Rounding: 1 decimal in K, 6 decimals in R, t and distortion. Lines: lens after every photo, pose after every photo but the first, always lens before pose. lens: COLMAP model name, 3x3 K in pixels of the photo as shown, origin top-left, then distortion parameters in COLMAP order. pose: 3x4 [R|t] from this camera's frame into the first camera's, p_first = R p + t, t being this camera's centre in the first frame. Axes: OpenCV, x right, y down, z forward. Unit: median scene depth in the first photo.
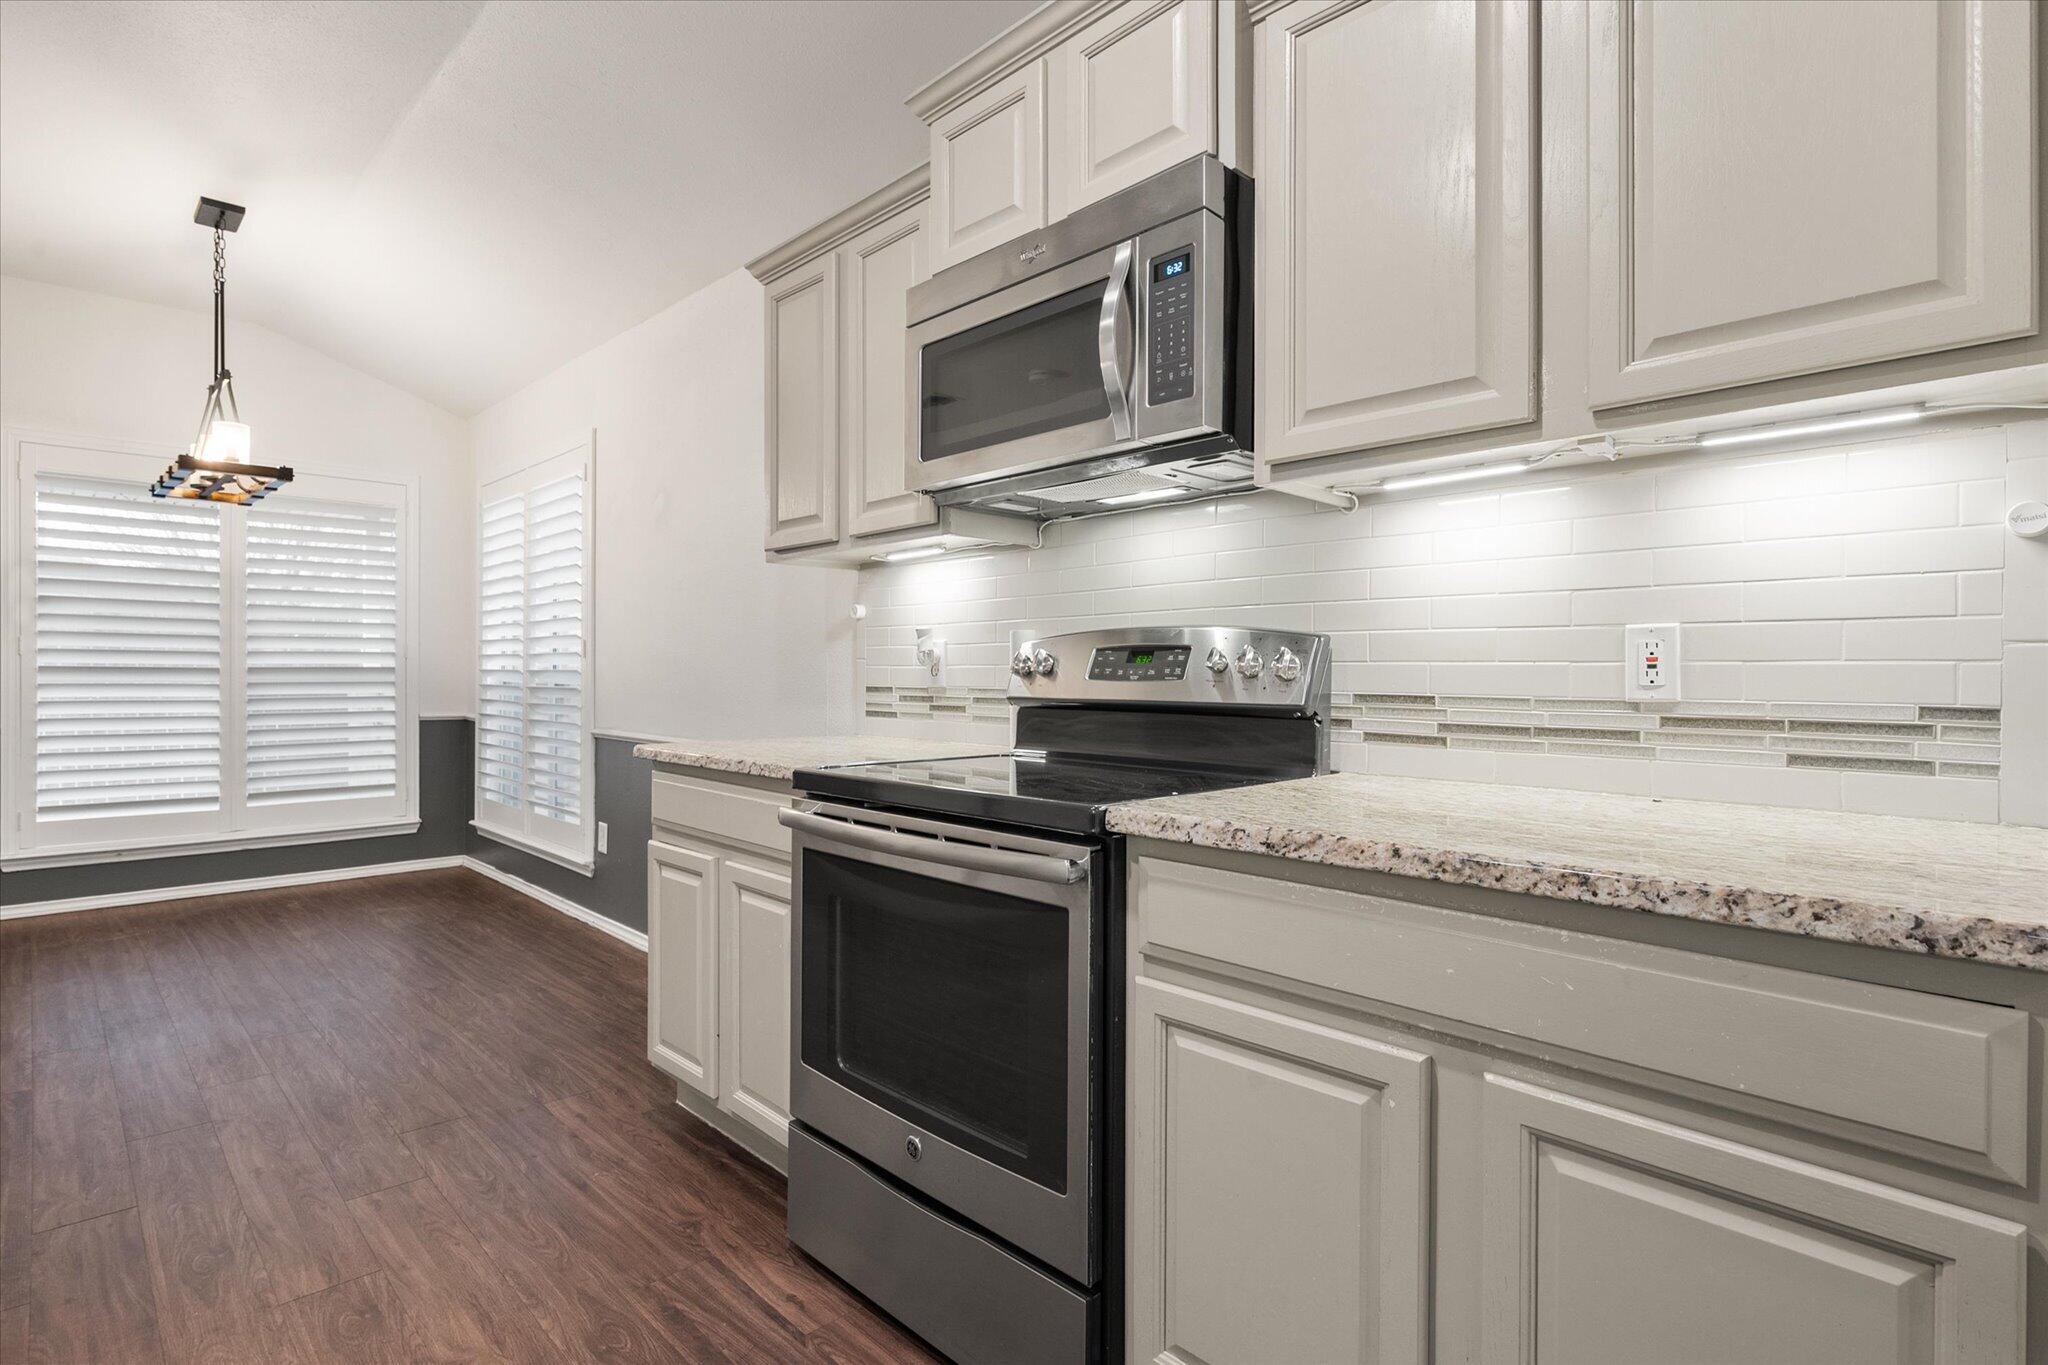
lens RADIAL K [[1012.0, 0, 1035.2], [0, 1012.0, 676.0], [0, 0, 1]] dist [-0.013552, 0.003602]
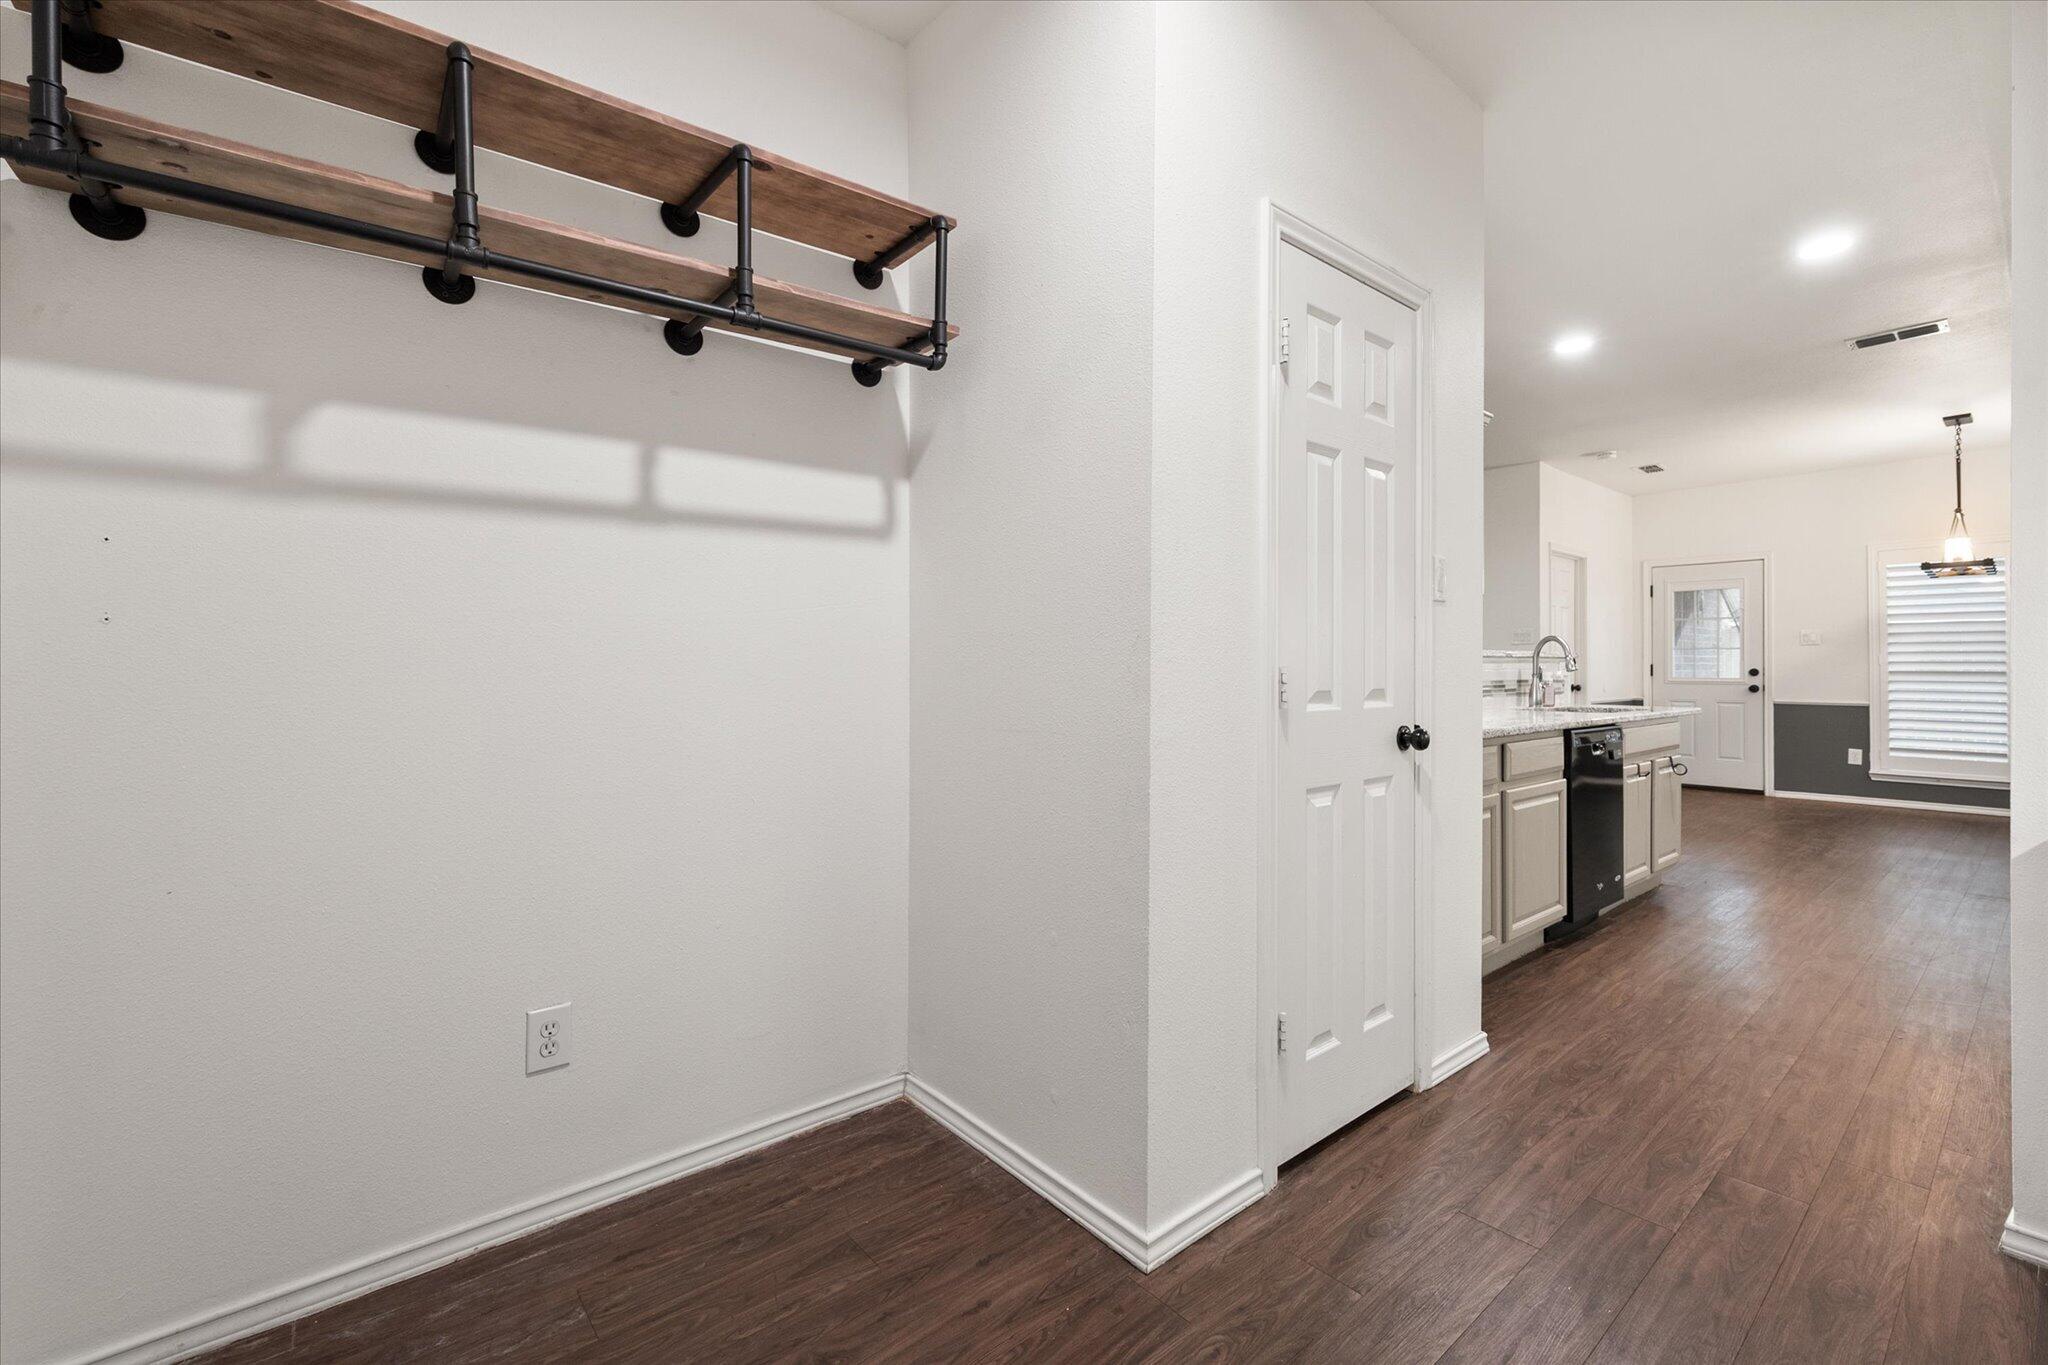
lens RADIAL K [[872.4, 0, 1034.1], [0, 872.4, 661.6], [0, 0, 1]] dist [0.003746, 0.000751]
pose [[-0.085232, -0.013510, -0.996270, 0.906755], [-0.003918, 0.999905, -0.013224, -0.000142], [0.996353, 0.002776, -0.085277, -0.524982]]
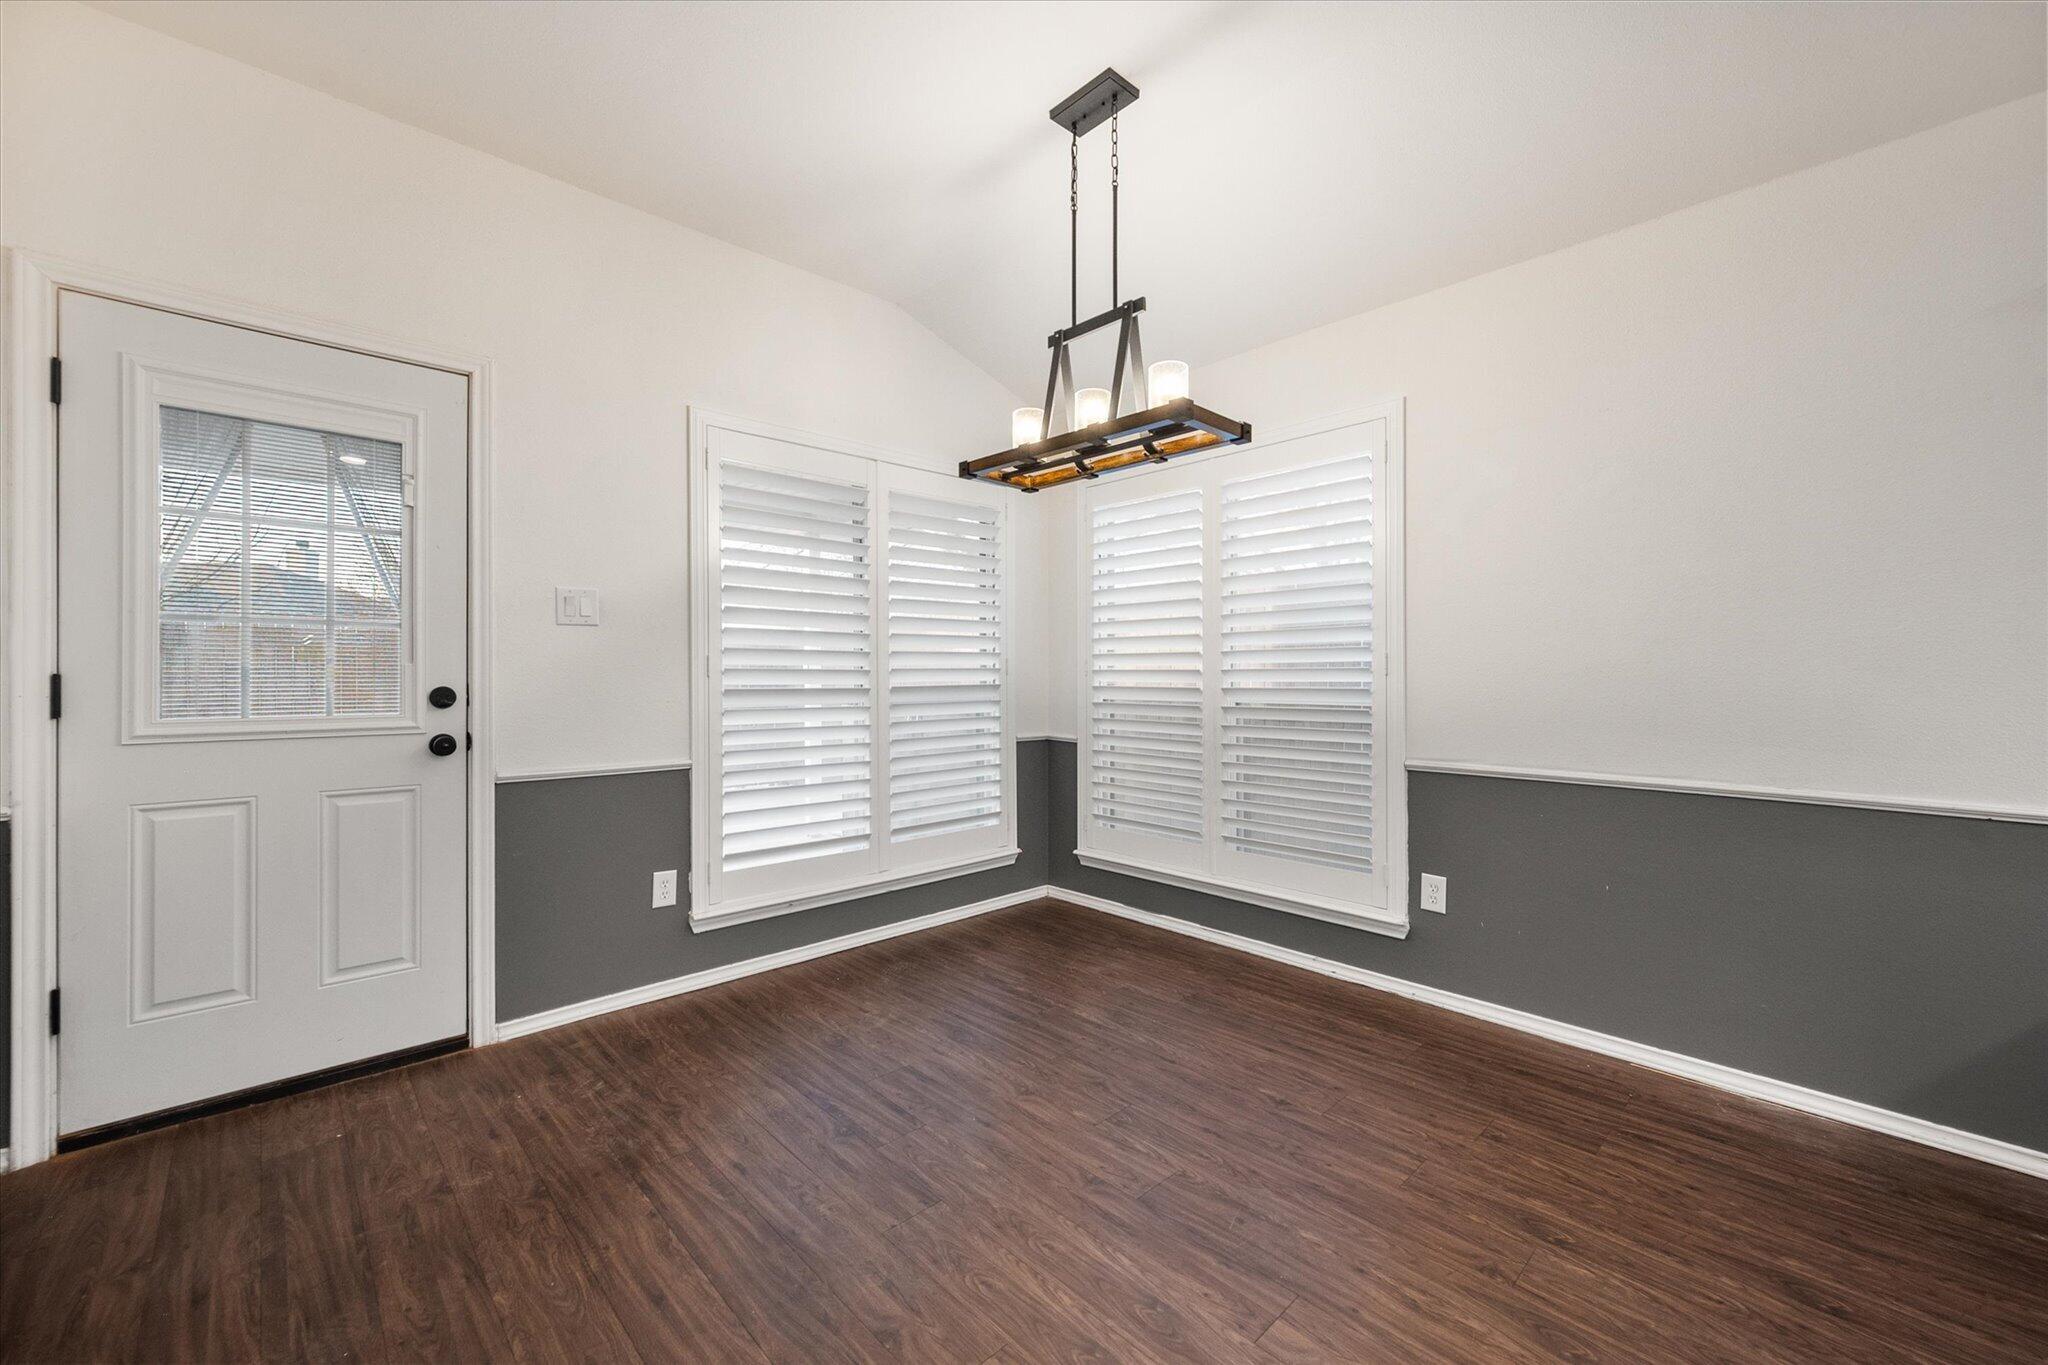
lens RADIAL K [[807.7, 0, 1022.4], [0, 807.7, 677.7], [0, 0, 1]] dist [-0.001728, 0.000187]
pose [[0.999520, -0.008010, -0.029934, -0.874540], [0.007939, 0.999965, -0.002495, -0.019317], [0.029953, 0.002257, 0.999549, 0.391072]]
